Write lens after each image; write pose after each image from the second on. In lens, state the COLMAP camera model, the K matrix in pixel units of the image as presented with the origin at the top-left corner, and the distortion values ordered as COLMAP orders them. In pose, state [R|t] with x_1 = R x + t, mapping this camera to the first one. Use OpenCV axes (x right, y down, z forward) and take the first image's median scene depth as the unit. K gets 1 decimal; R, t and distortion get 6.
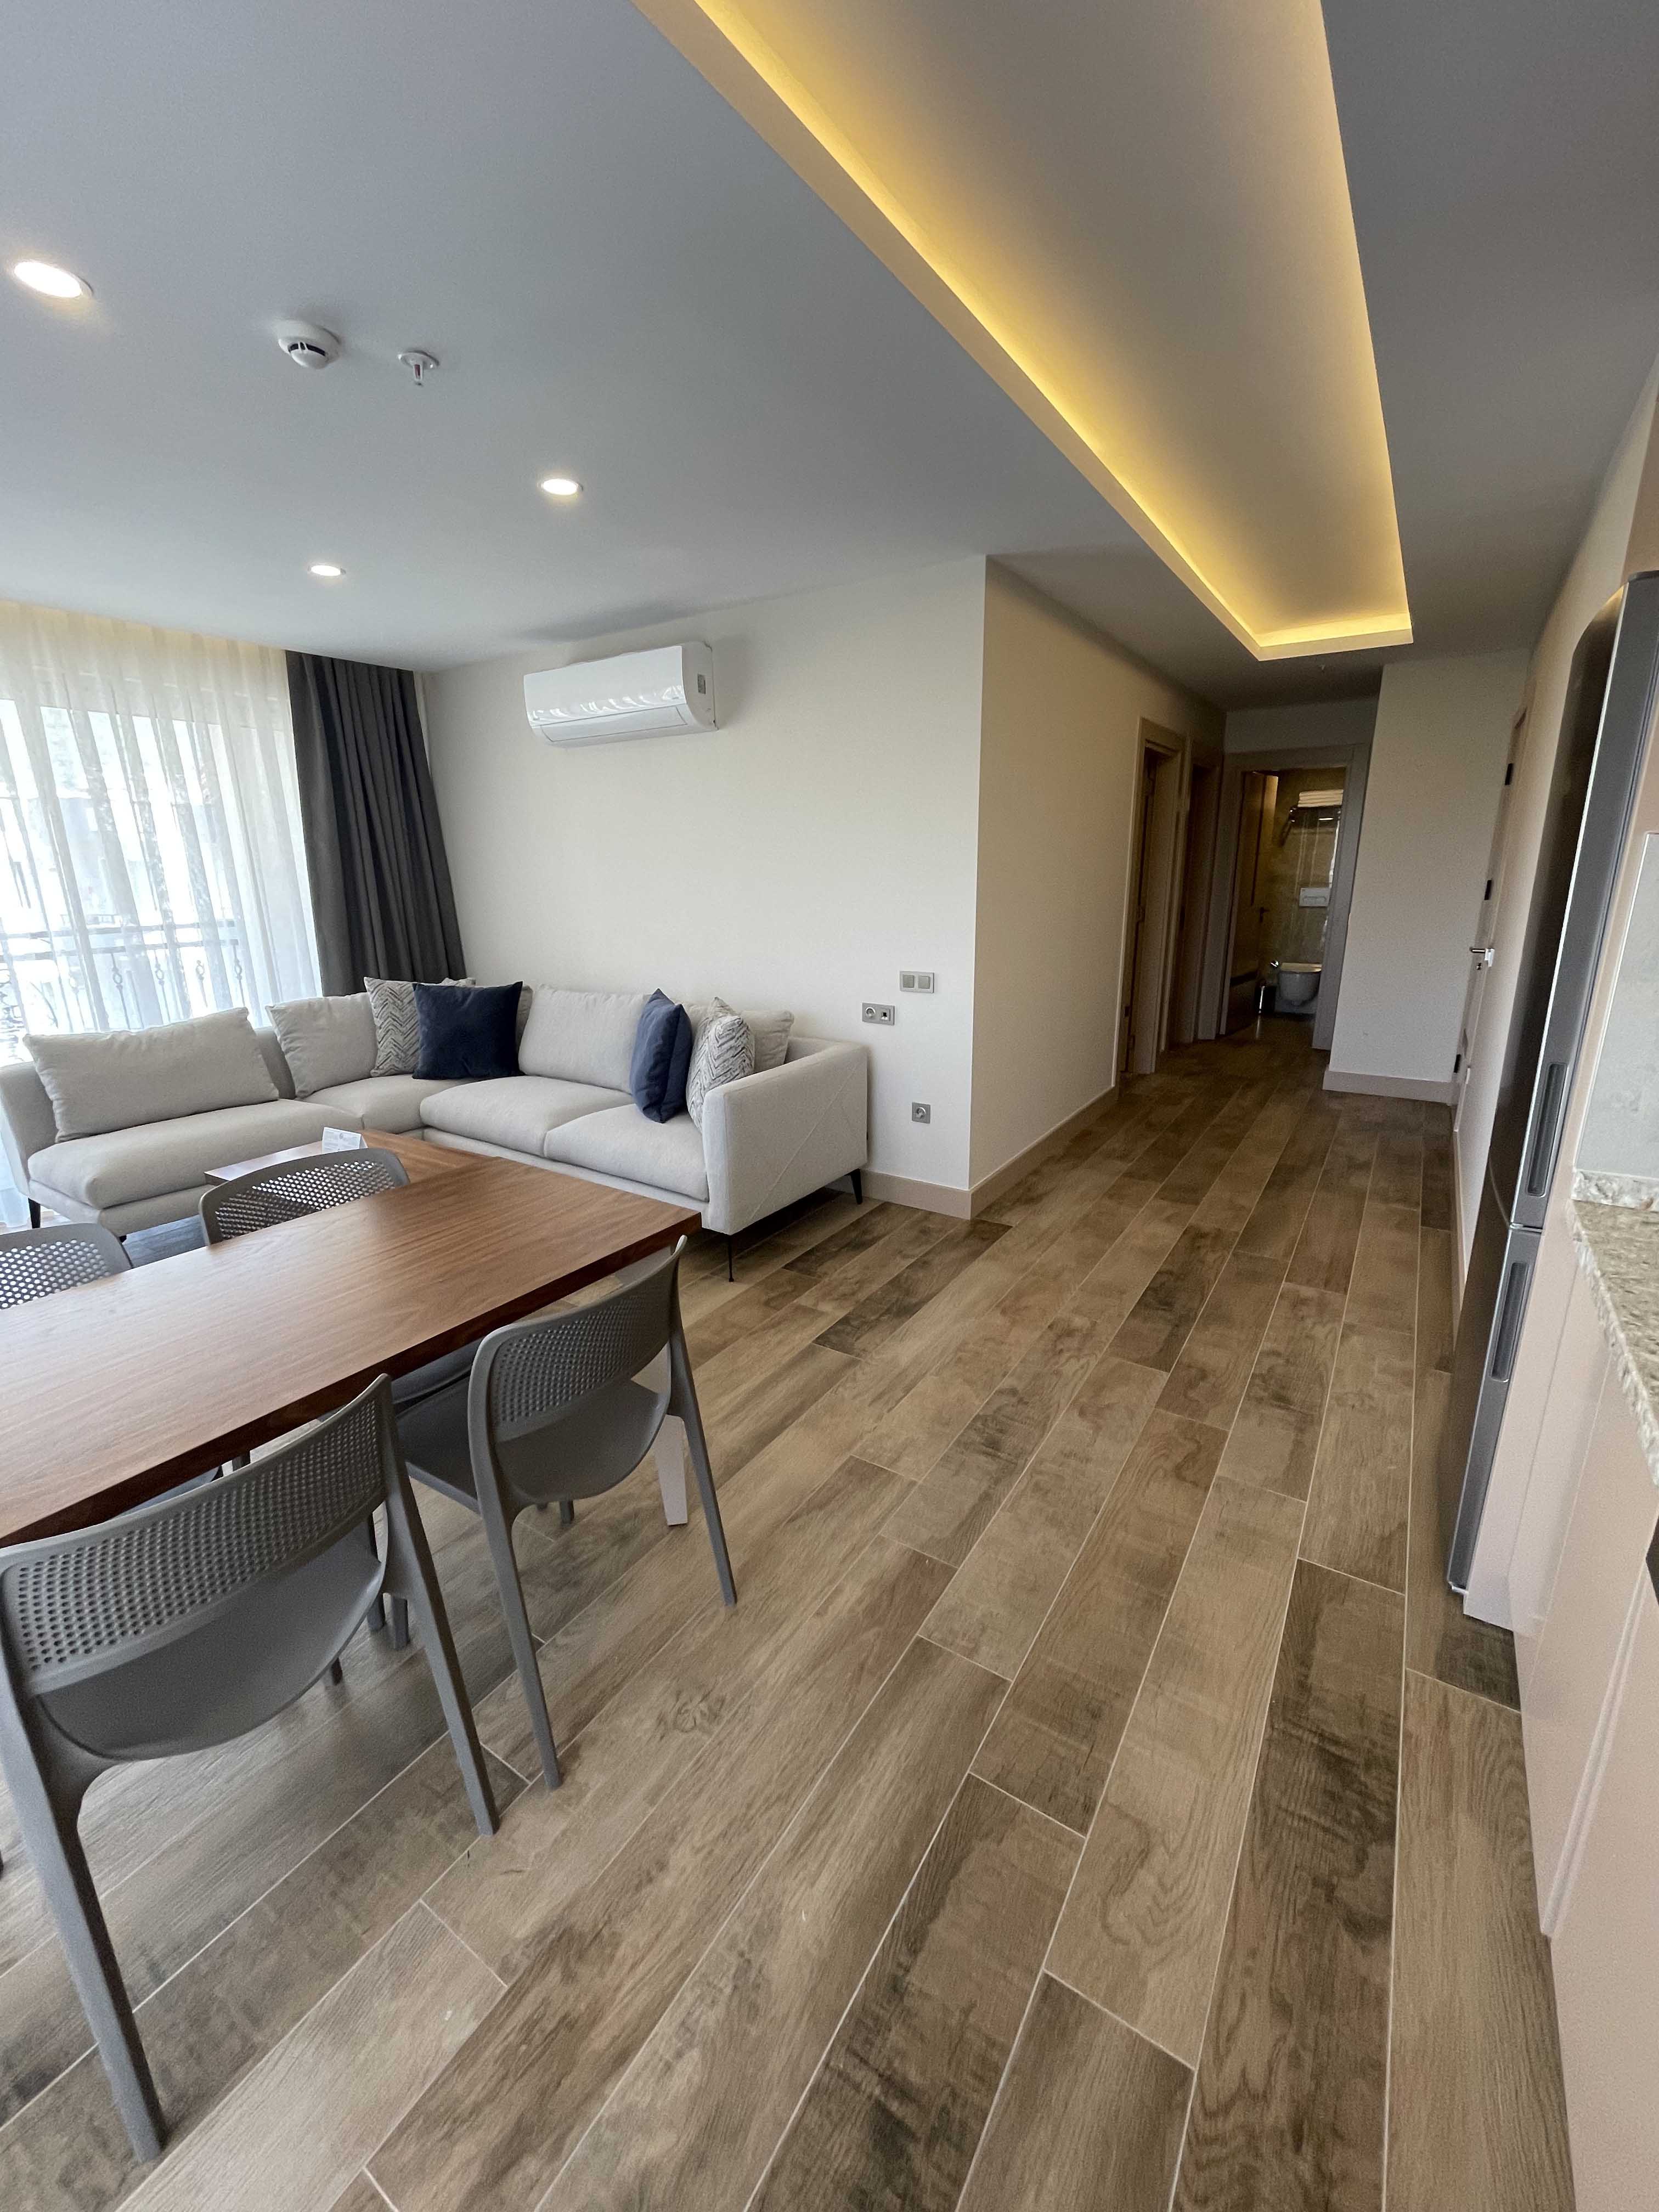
lens RADIAL K [[892.9, 0, 828.8], [0, 892.9, 1123.1], [0, 0, 1]] dist [0.000405, 0.000508]
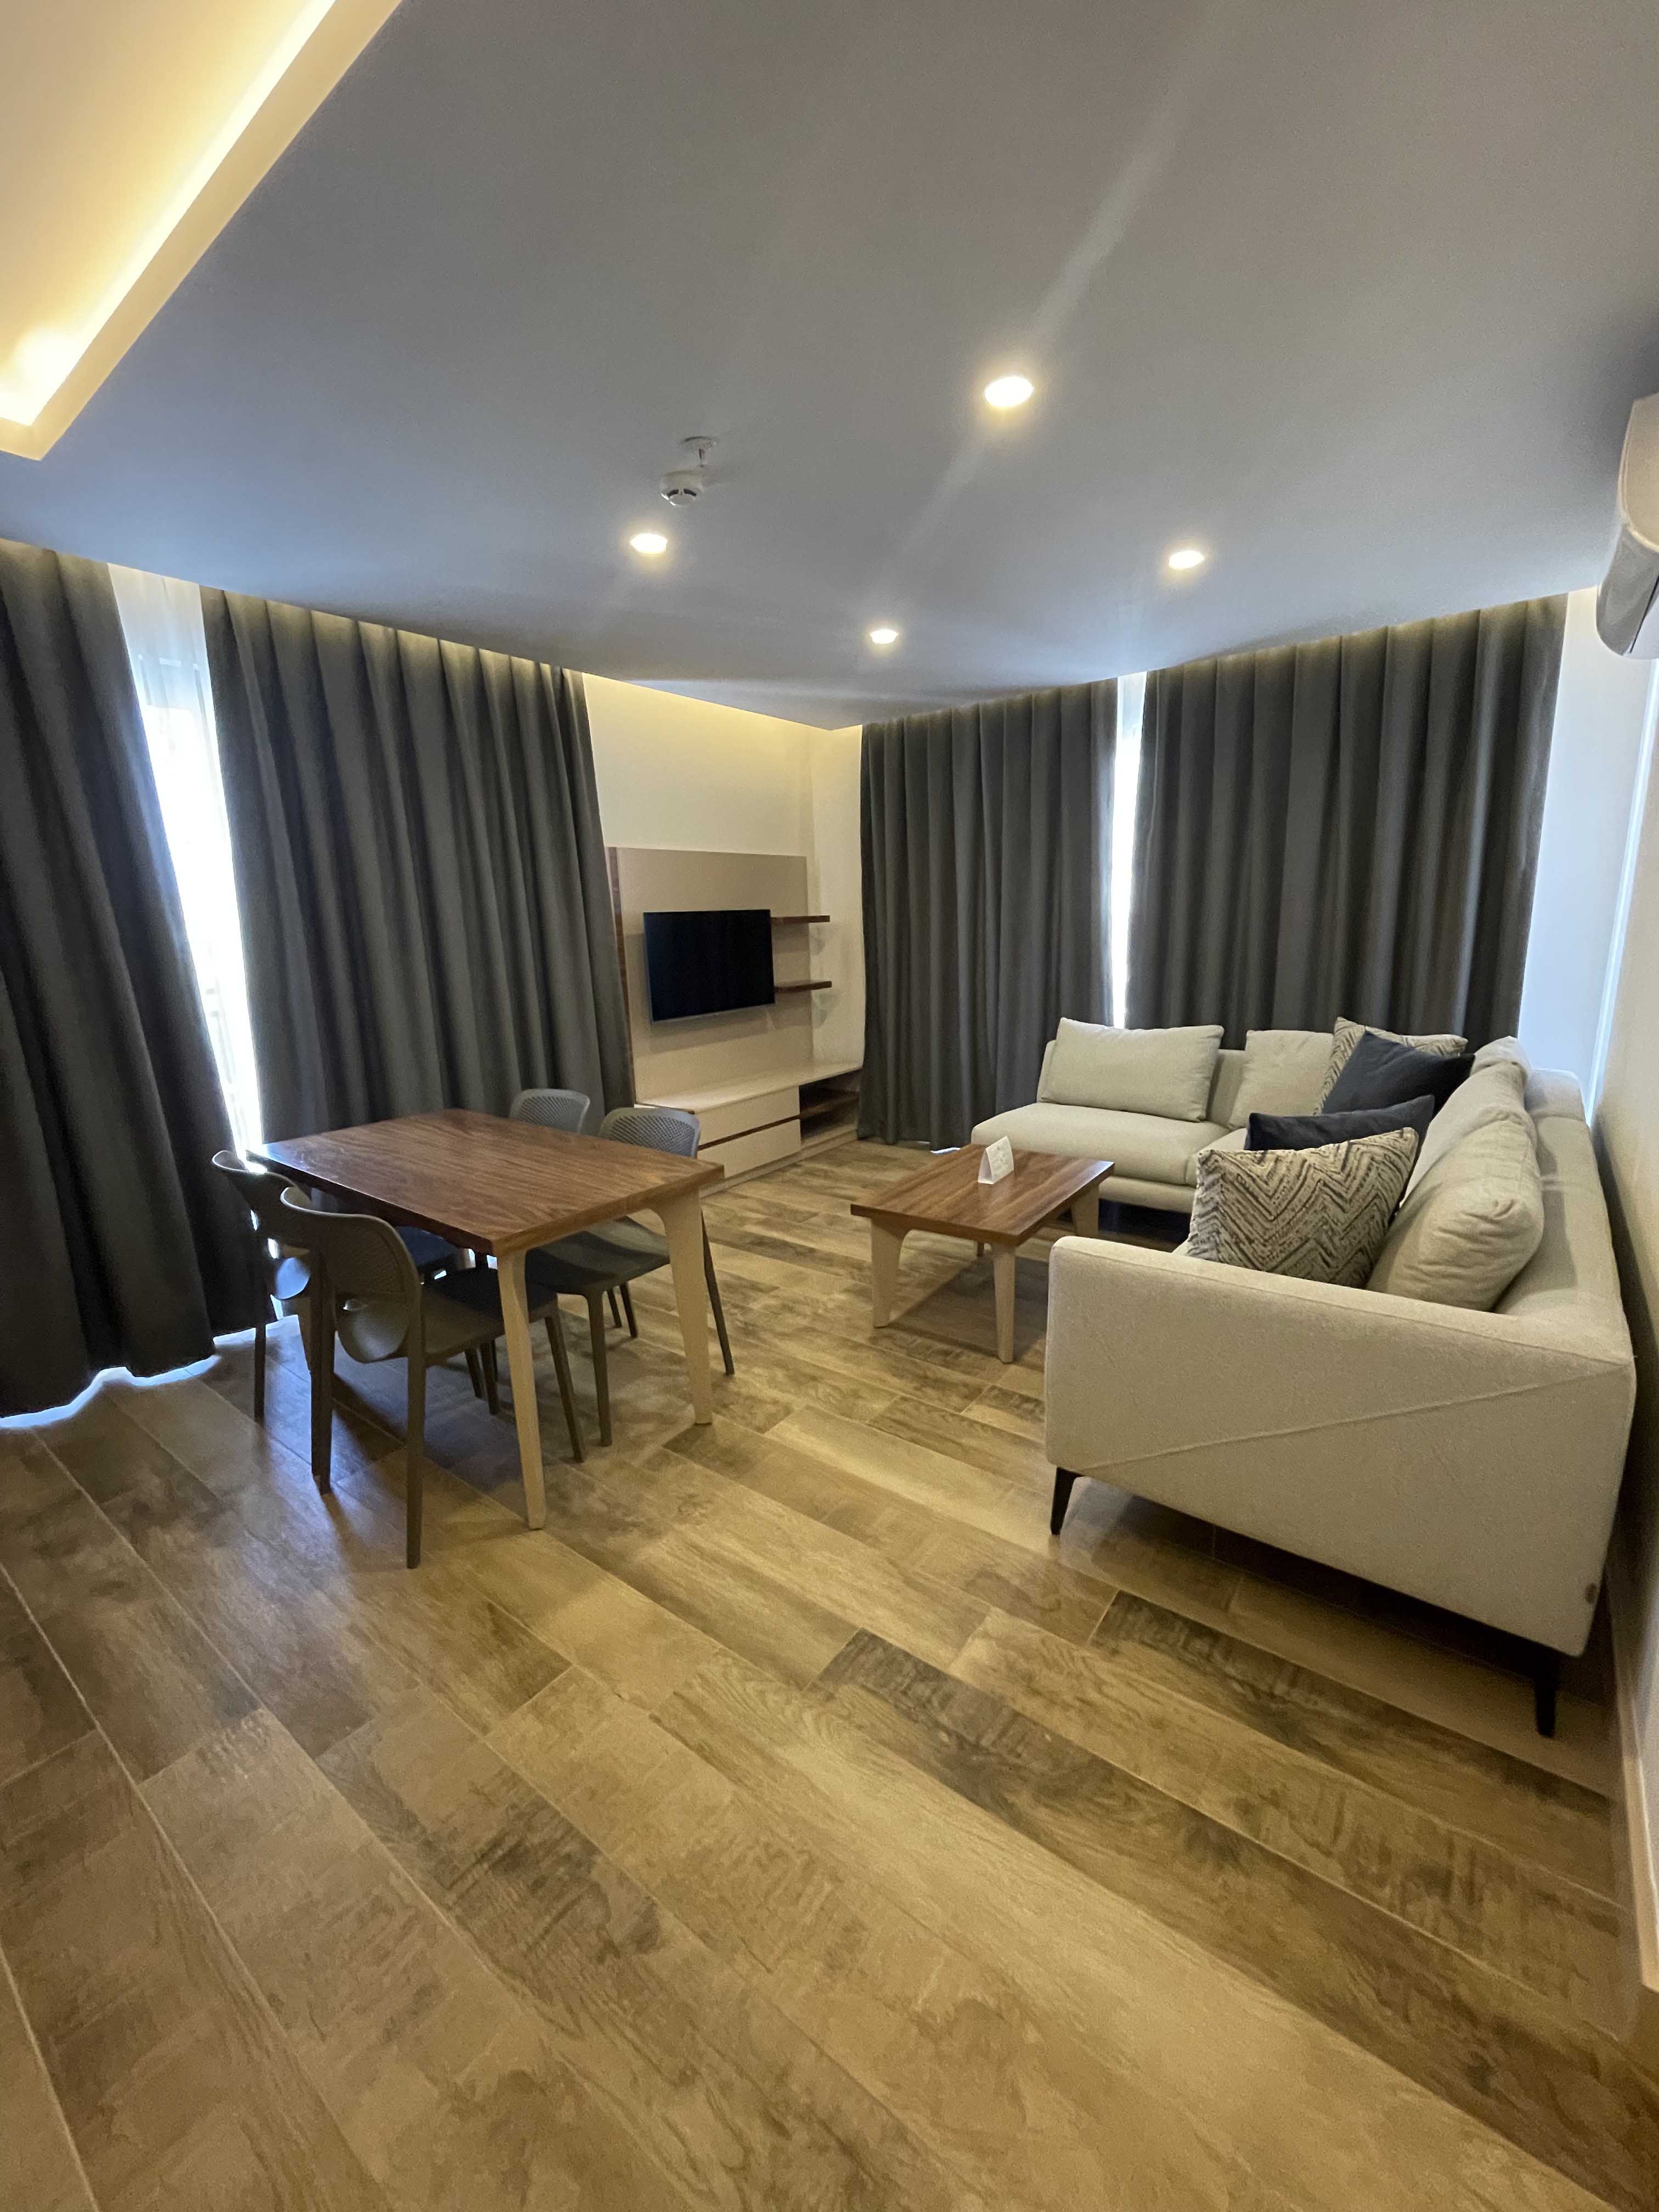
lens RADIAL K [[892.9, 0, 828.8], [0, 892.9, 1123.1], [0, 0, 1]] dist [0.000405, 0.000508]
pose [[-0.074064, 0.238571, -0.968297, 0.563318], [-0.243890, 0.937146, 0.249551, -0.271971], [0.966970, 0.254641, -0.011224, 0.971373]]
